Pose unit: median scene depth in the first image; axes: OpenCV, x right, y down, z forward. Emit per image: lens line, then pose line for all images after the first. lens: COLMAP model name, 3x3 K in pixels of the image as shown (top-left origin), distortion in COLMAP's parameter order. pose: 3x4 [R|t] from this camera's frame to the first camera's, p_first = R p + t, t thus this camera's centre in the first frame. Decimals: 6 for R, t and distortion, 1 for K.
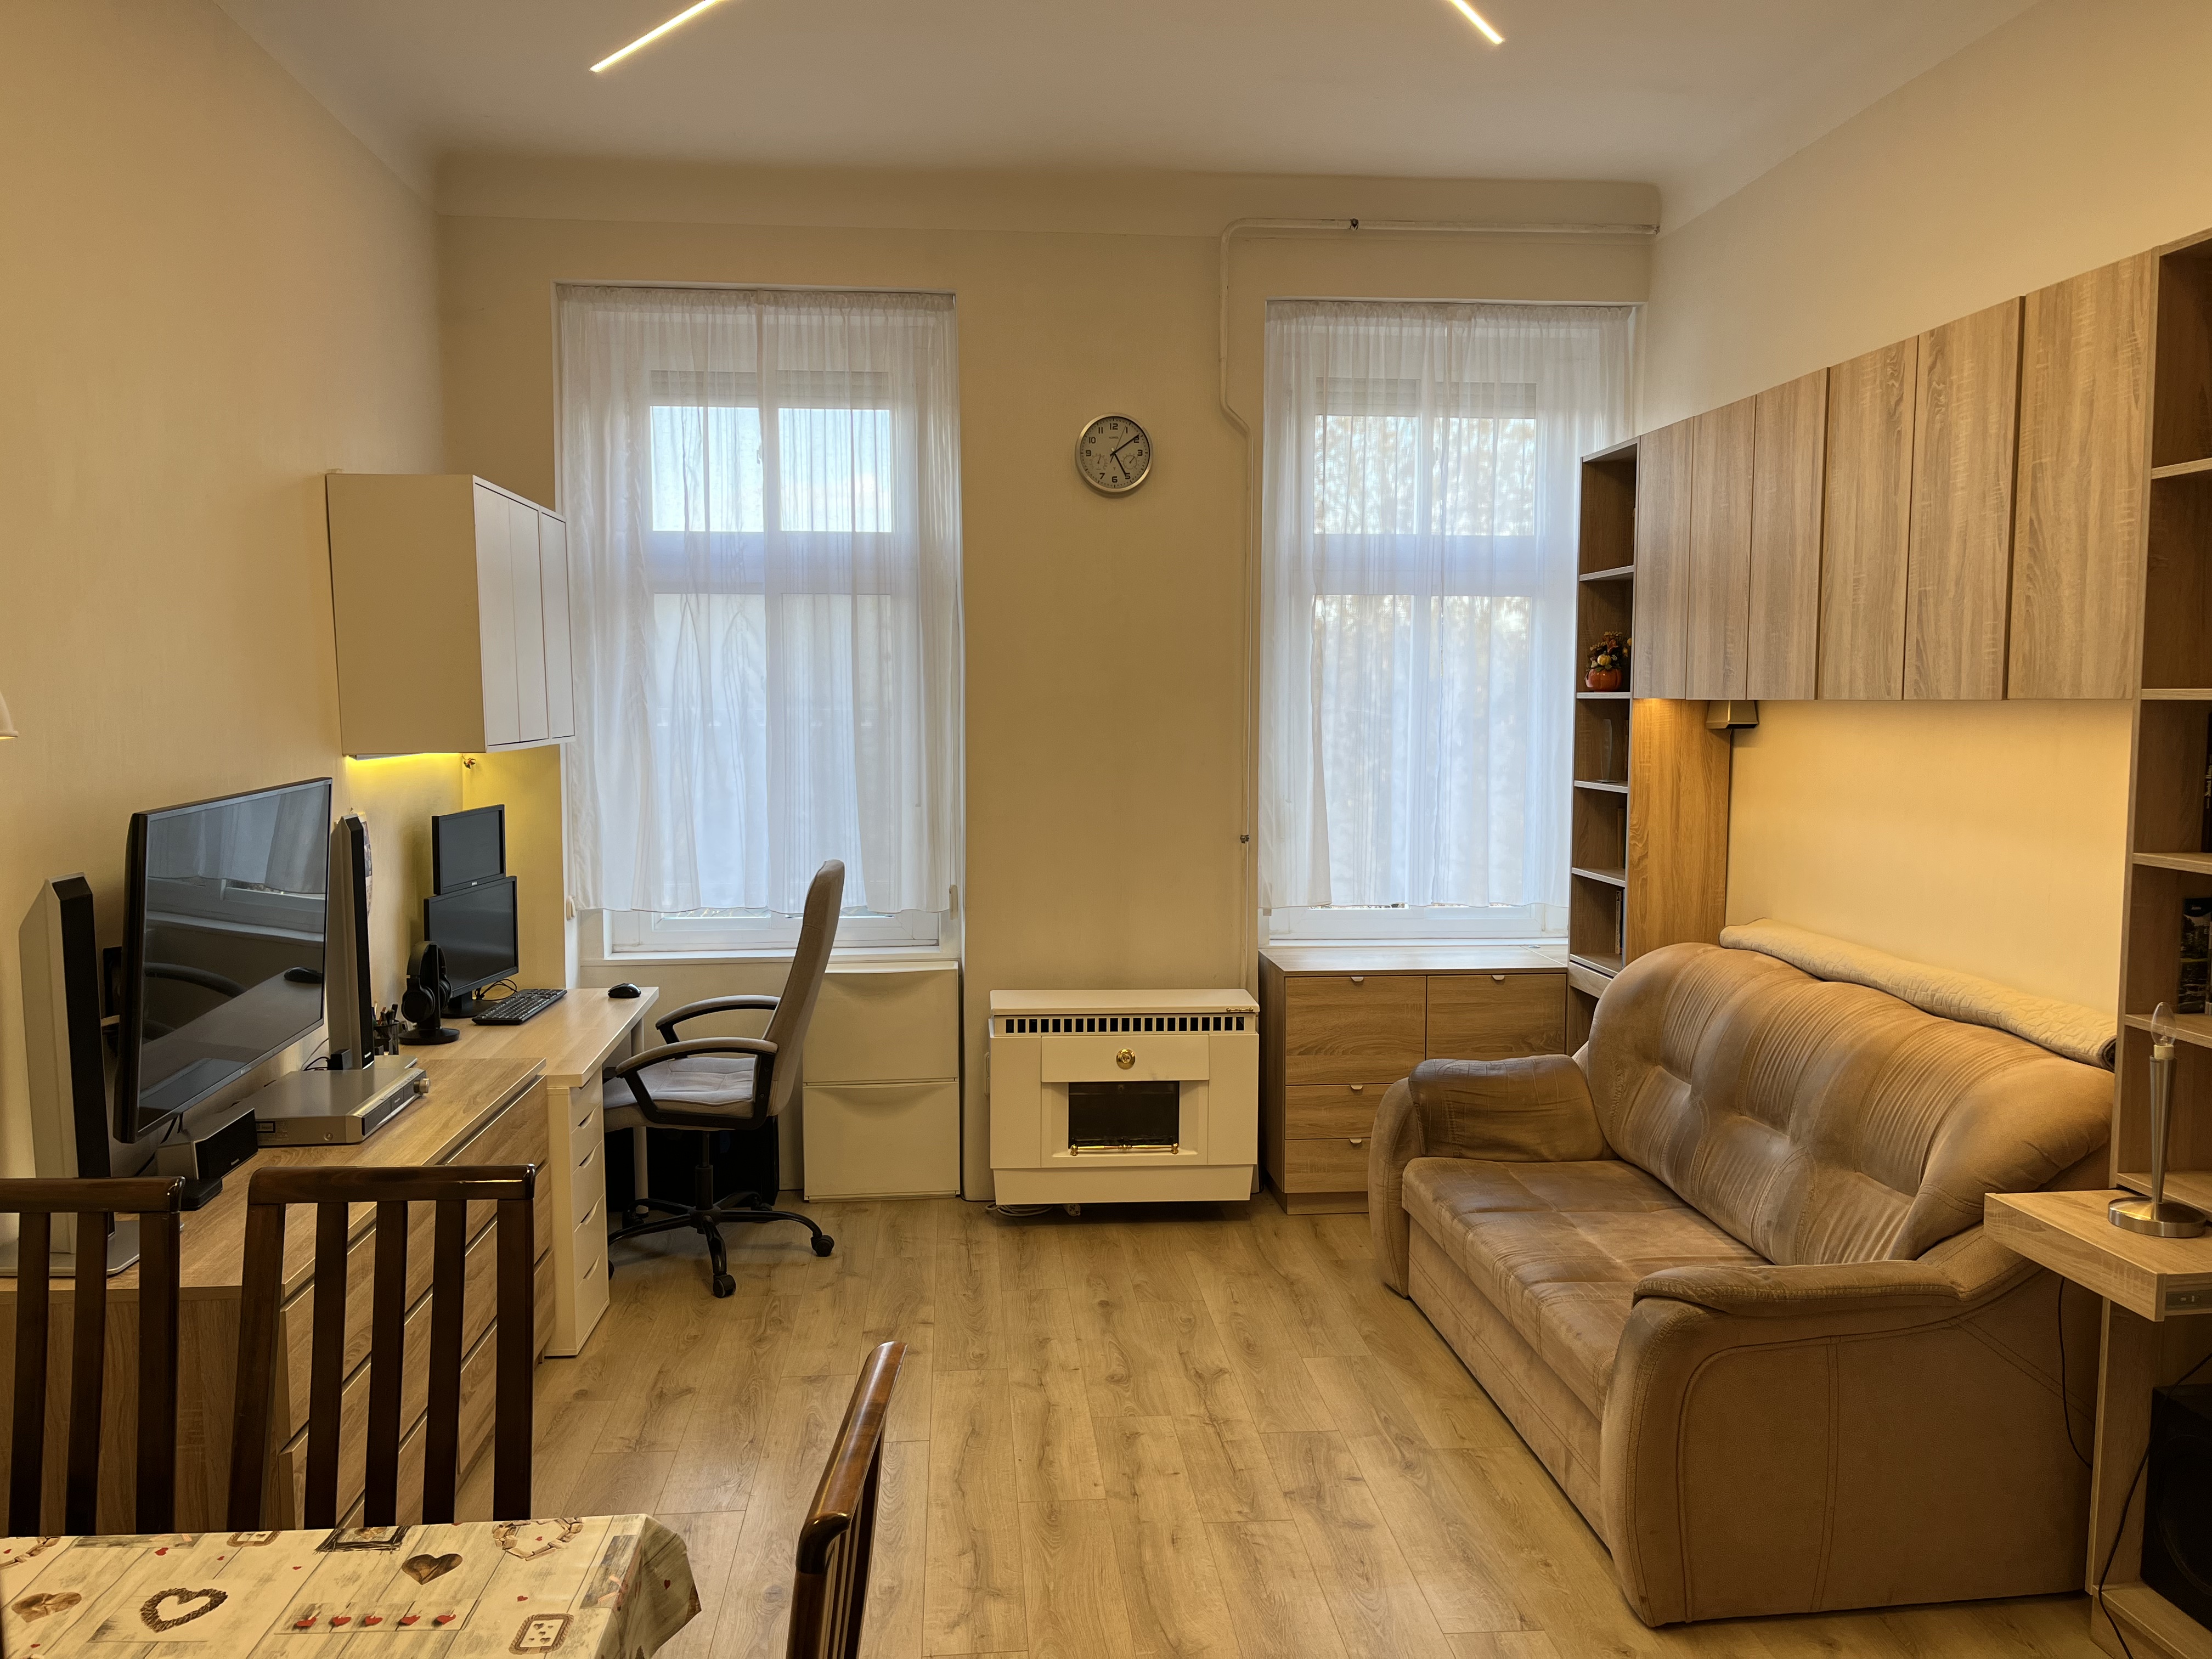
lens RADIAL K [[1632.0, 0, 1133.3], [0, 1632.0, 829.0], [0, 0, 1]] dist [0.067883, -0.119706]
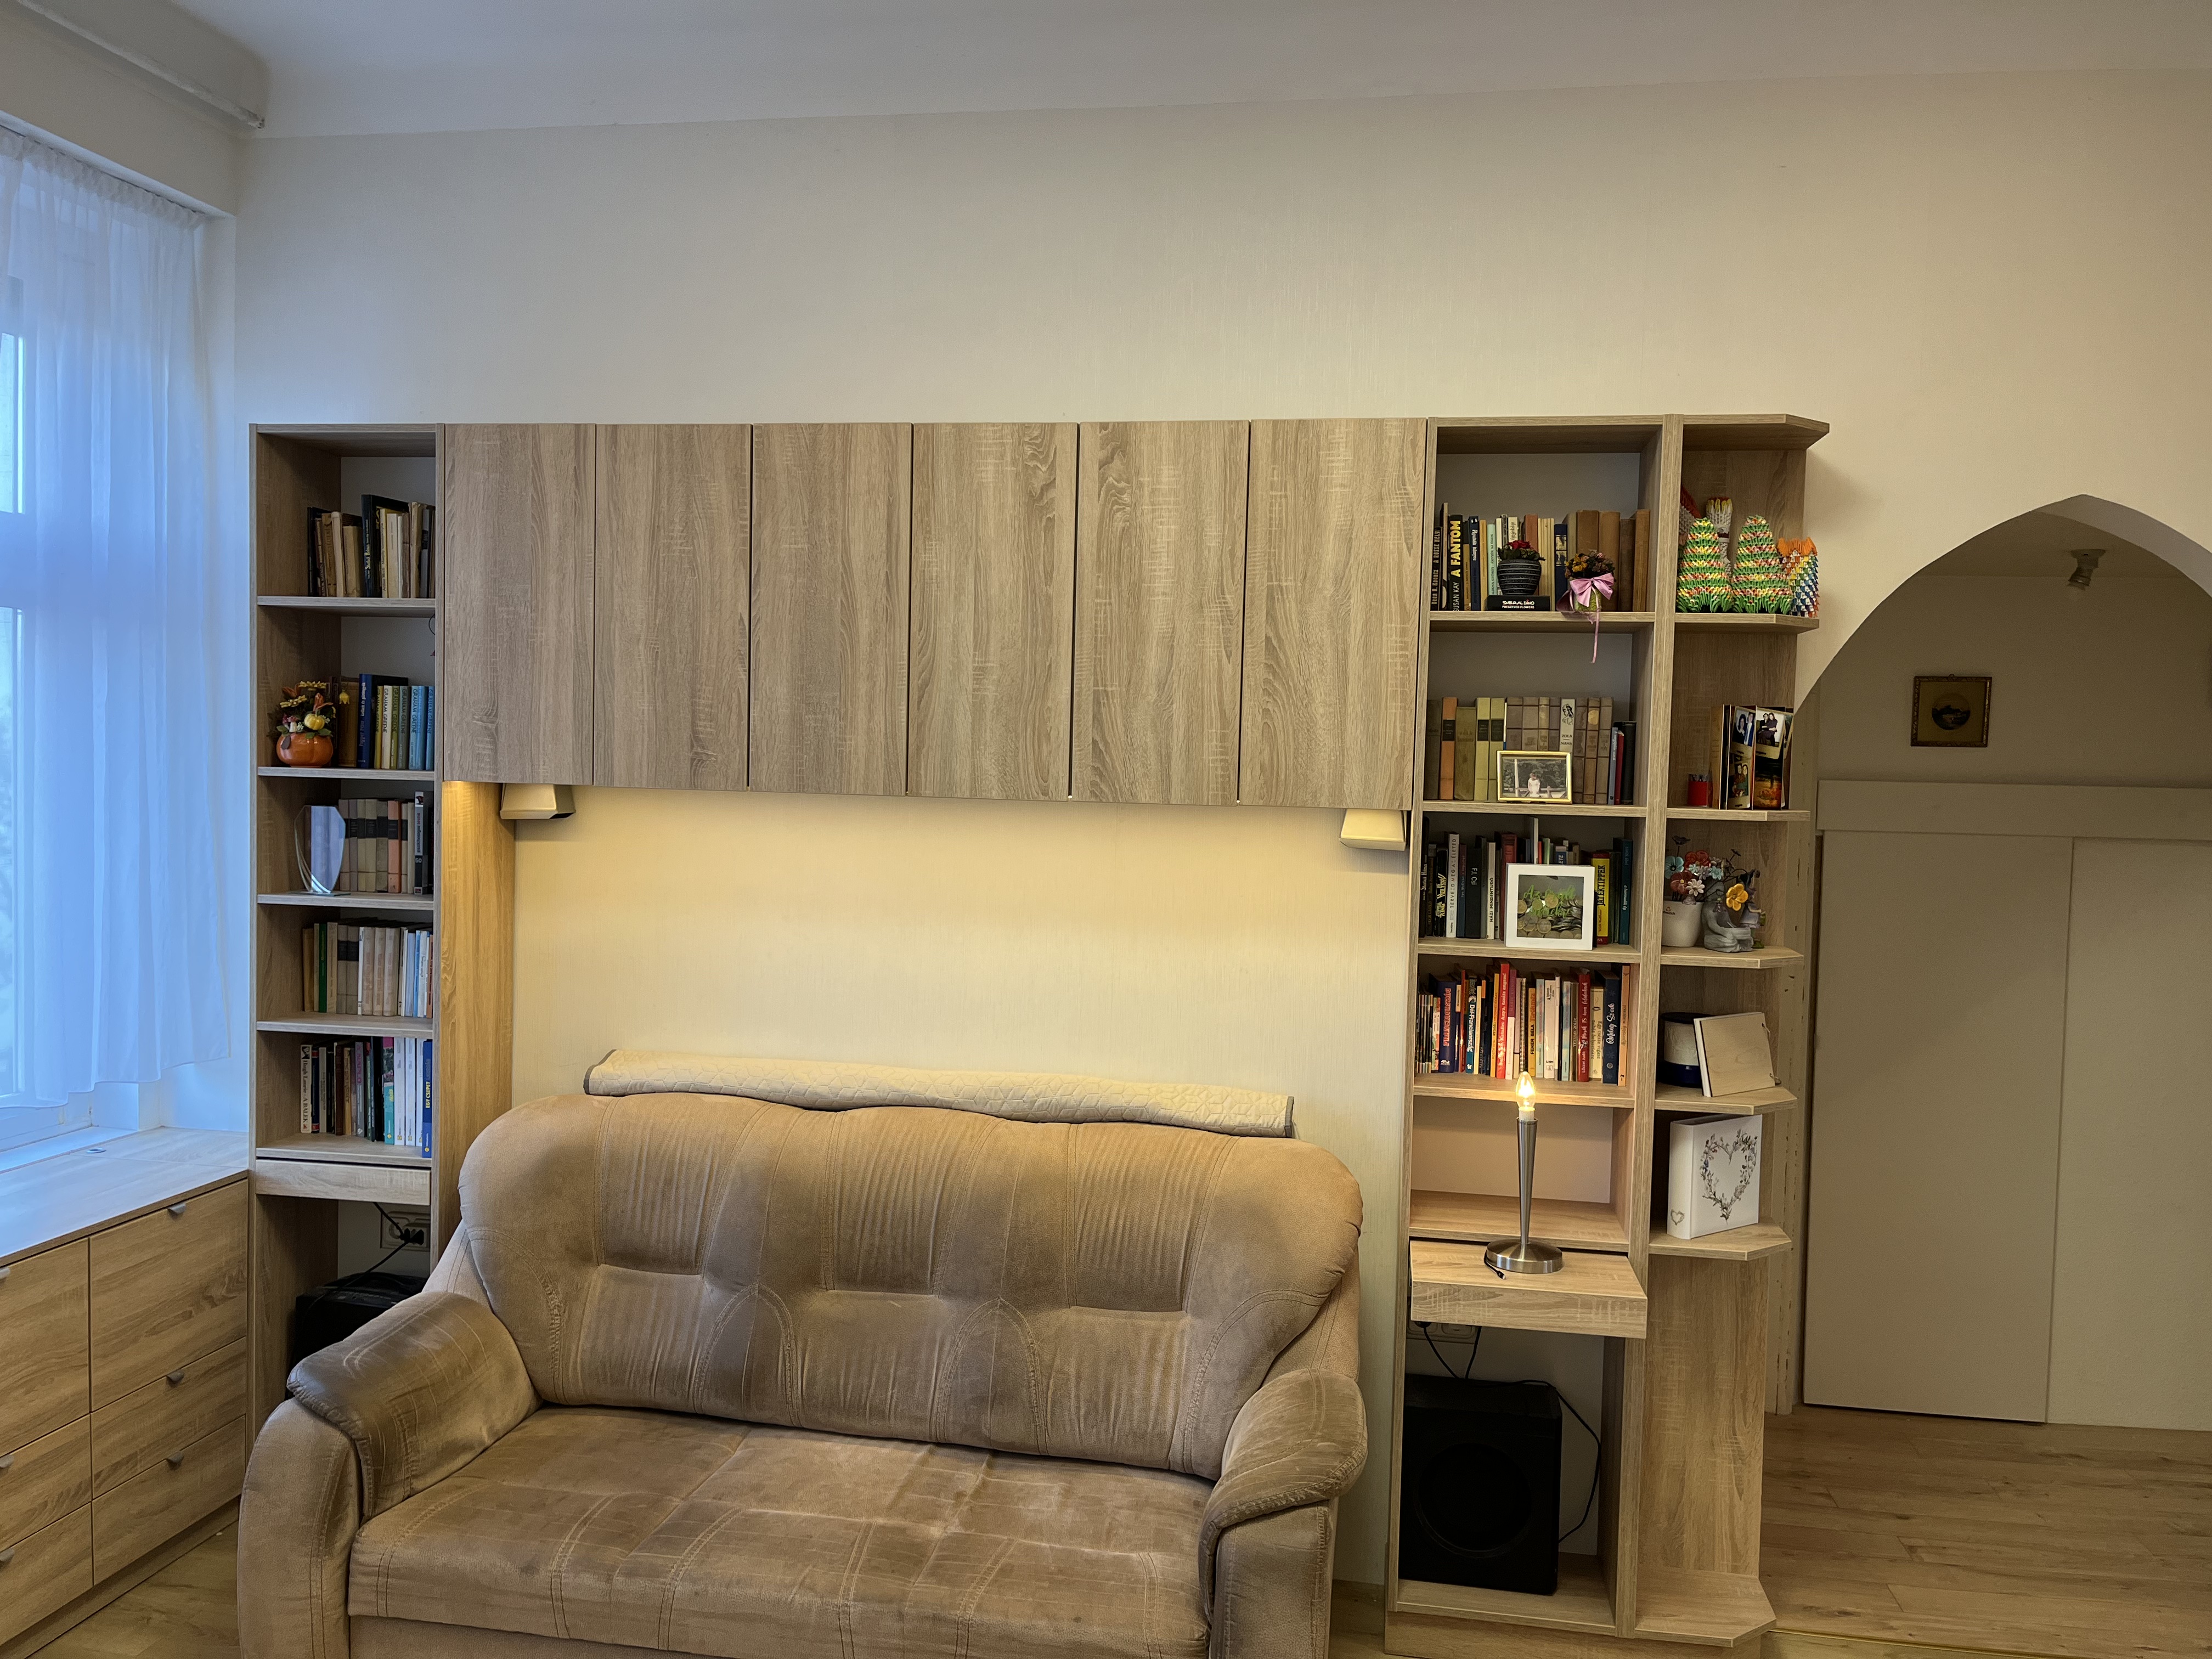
lens RADIAL K [[1647.1, 0, 1099.3], [0, 1647.1, 847.2], [0, 0, 1]] dist [0.062817, -0.089630]
pose [[0.283924, -0.045001, 0.957790, -0.458708], [0.051423, 0.998175, 0.031655, -0.082943], [-0.957467, 0.040265, 0.285720, 0.726453]]
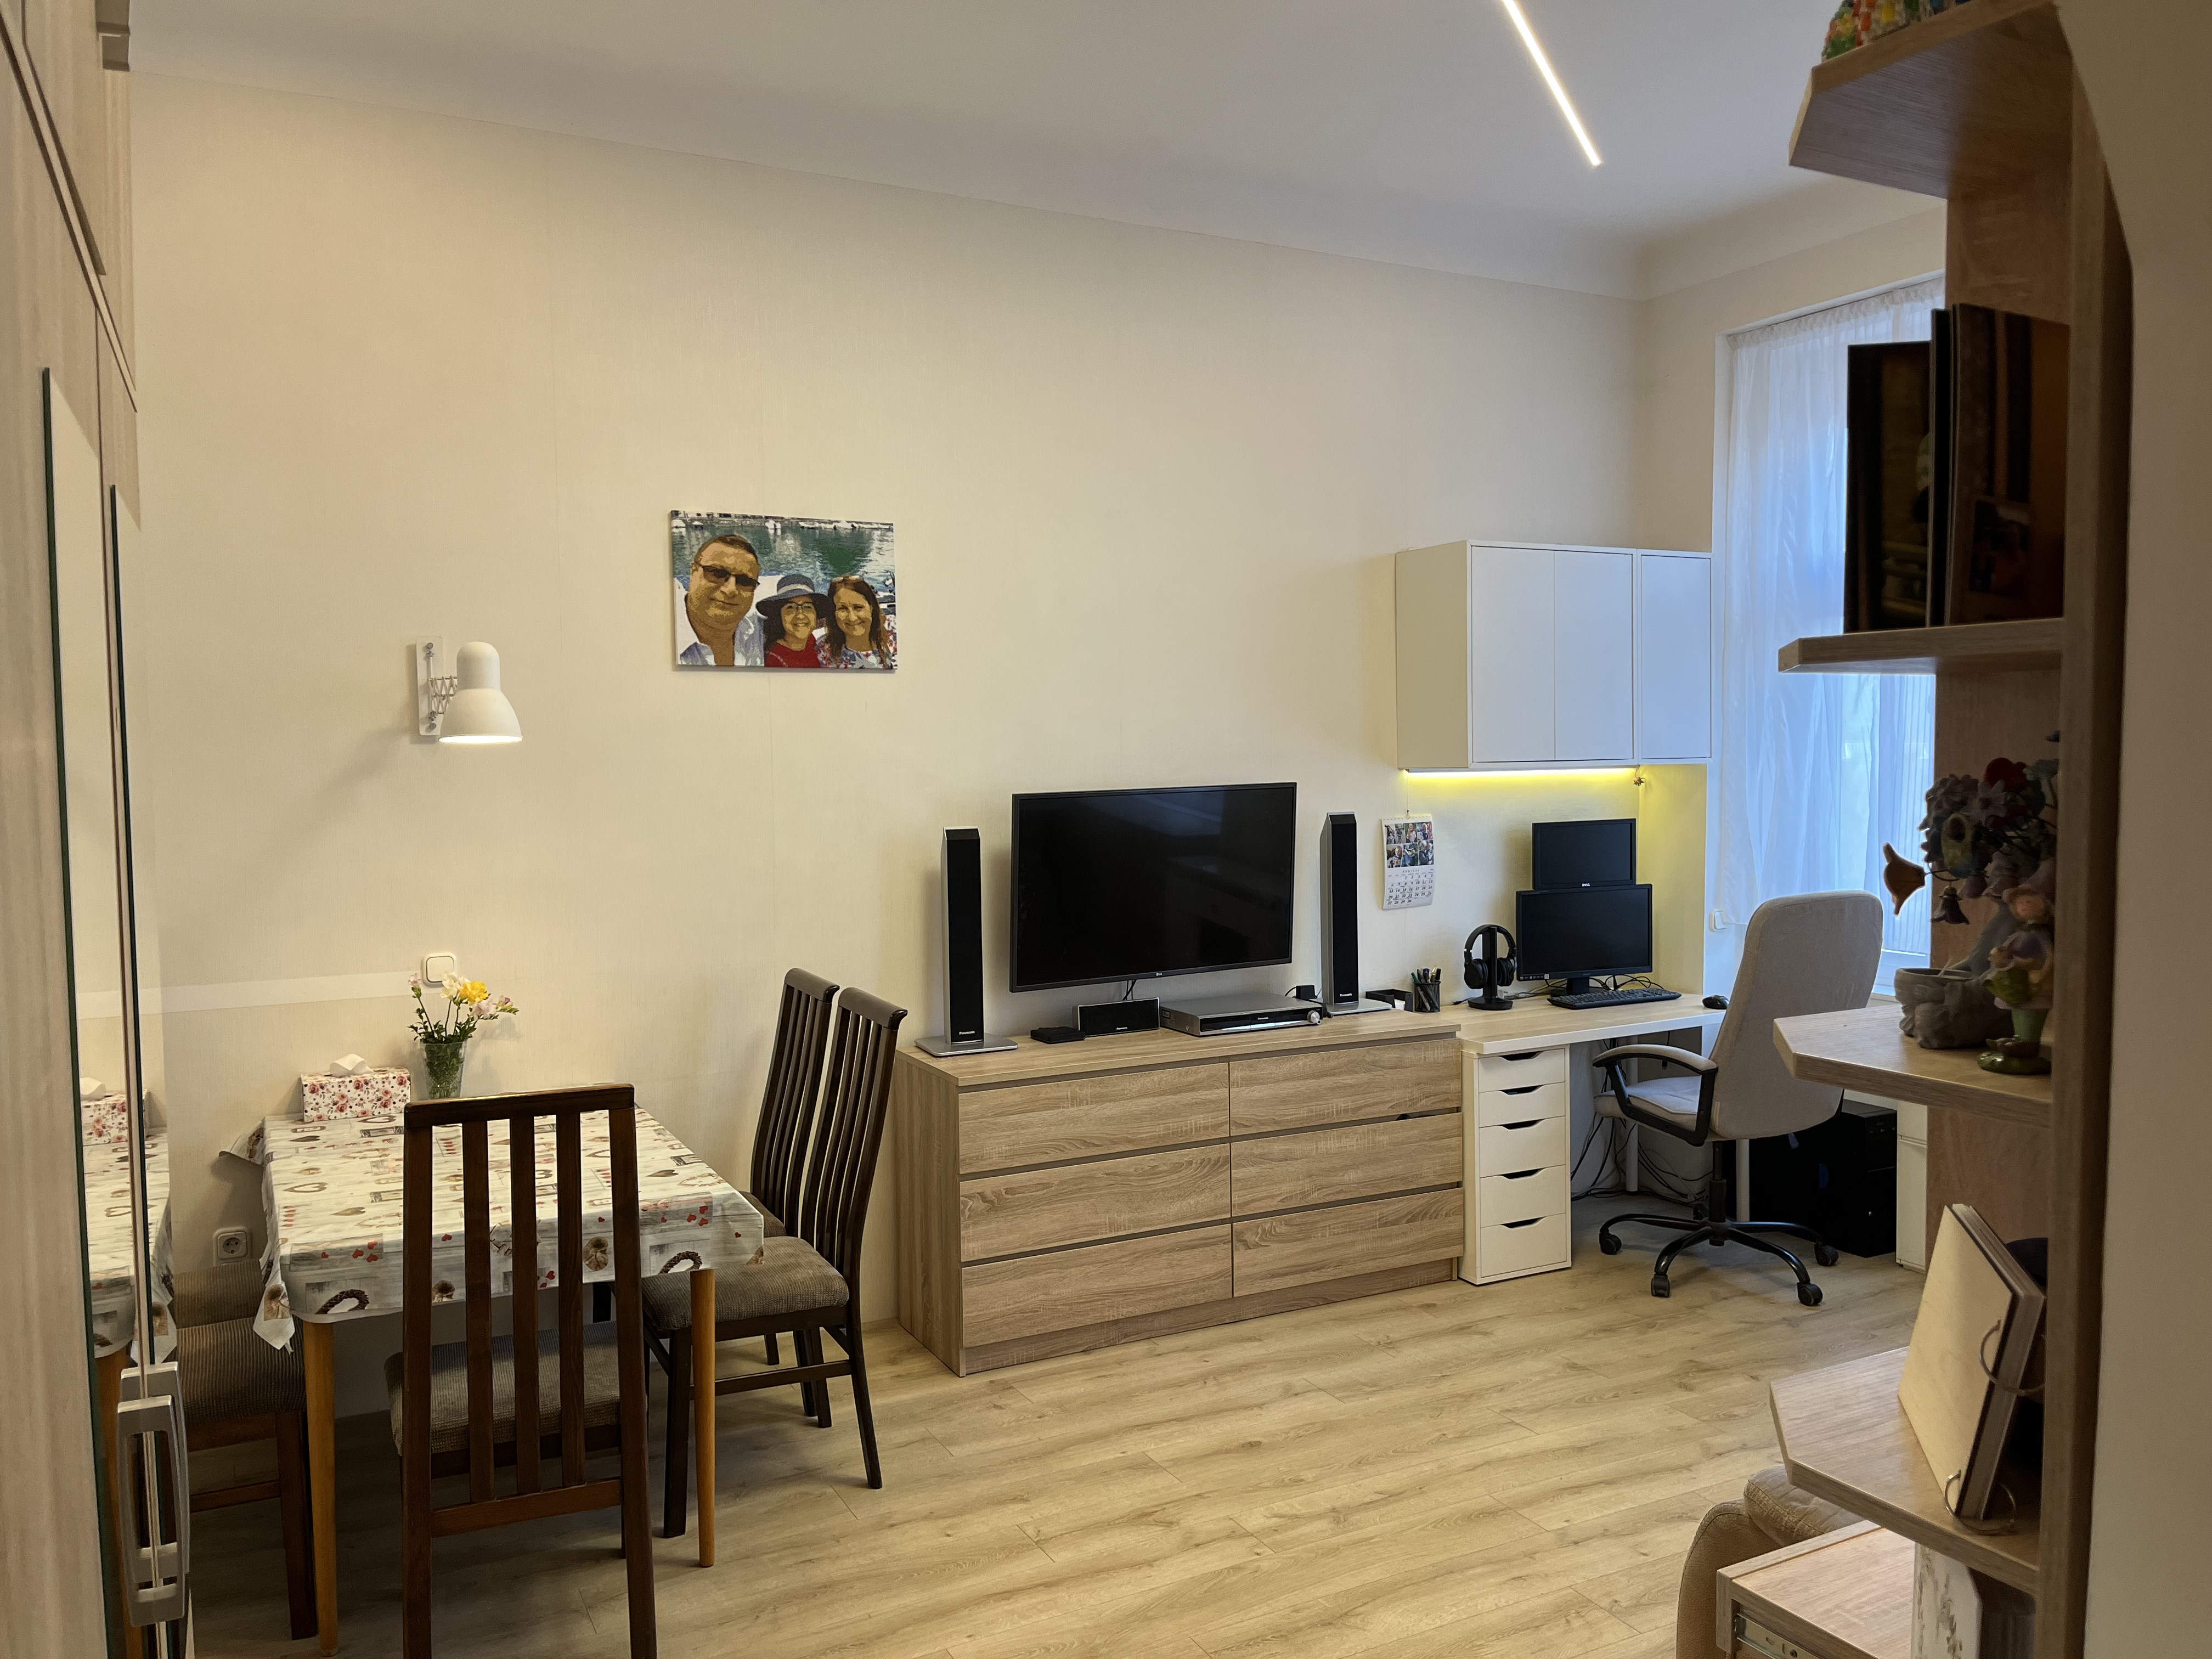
lens RADIAL K [[1632.0, 0, 1133.3], [0, 1632.0, 829.0], [0, 0, 1]] dist [0.067883, -0.119706]
pose [[0.383623, 0.040991, -0.922580, 0.748023], [-0.062677, 0.997867, 0.018274, -0.011683], [0.921360, 0.050815, 0.385374, 0.360368]]
